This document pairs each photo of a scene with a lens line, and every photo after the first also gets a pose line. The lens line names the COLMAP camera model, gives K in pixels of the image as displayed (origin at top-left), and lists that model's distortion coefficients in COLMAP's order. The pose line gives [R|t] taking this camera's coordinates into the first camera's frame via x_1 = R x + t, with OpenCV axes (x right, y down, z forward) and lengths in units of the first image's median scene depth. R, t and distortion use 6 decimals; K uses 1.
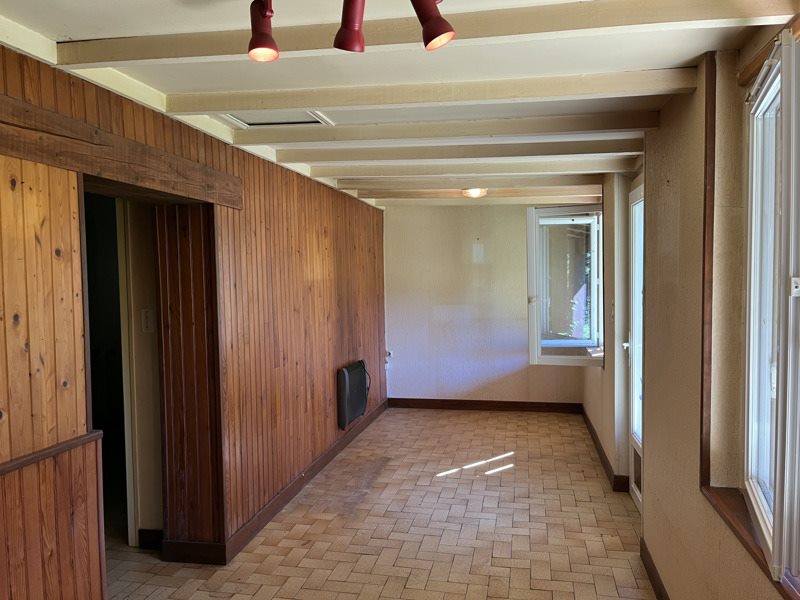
lens RADIAL K [[605.1, 0, 401.4], [0, 605.1, 303.9], [0, 0, 1]] dist [0.001865, -0.007075]
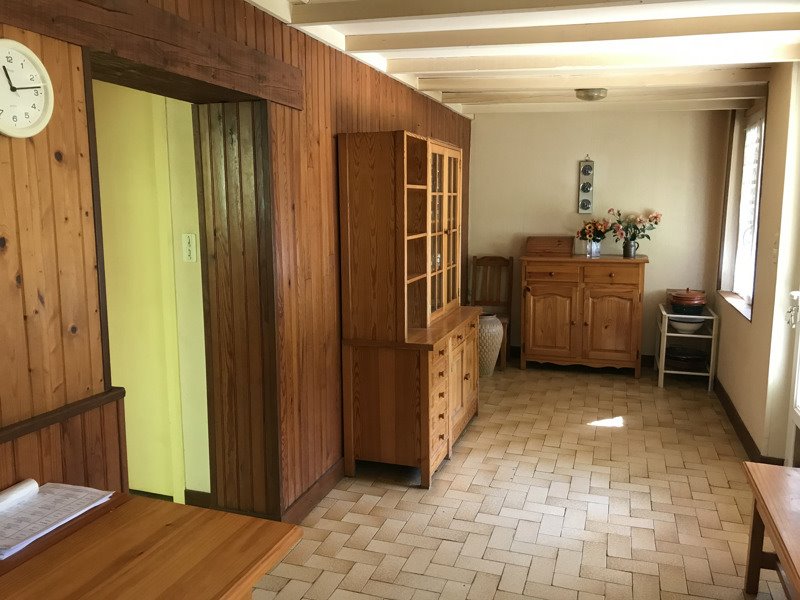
lens RADIAL K [[662.0, 0, 400.0], [0, 662.0, 298.5], [0, 0, 1]] dist [0.012906, 0.000685]
pose [[0.992831, 0.030949, -0.115447, -0.029774], [-0.019387, 0.994803, 0.099960, 0.000207], [0.117940, -0.097005, 0.988271, 0.138113]]
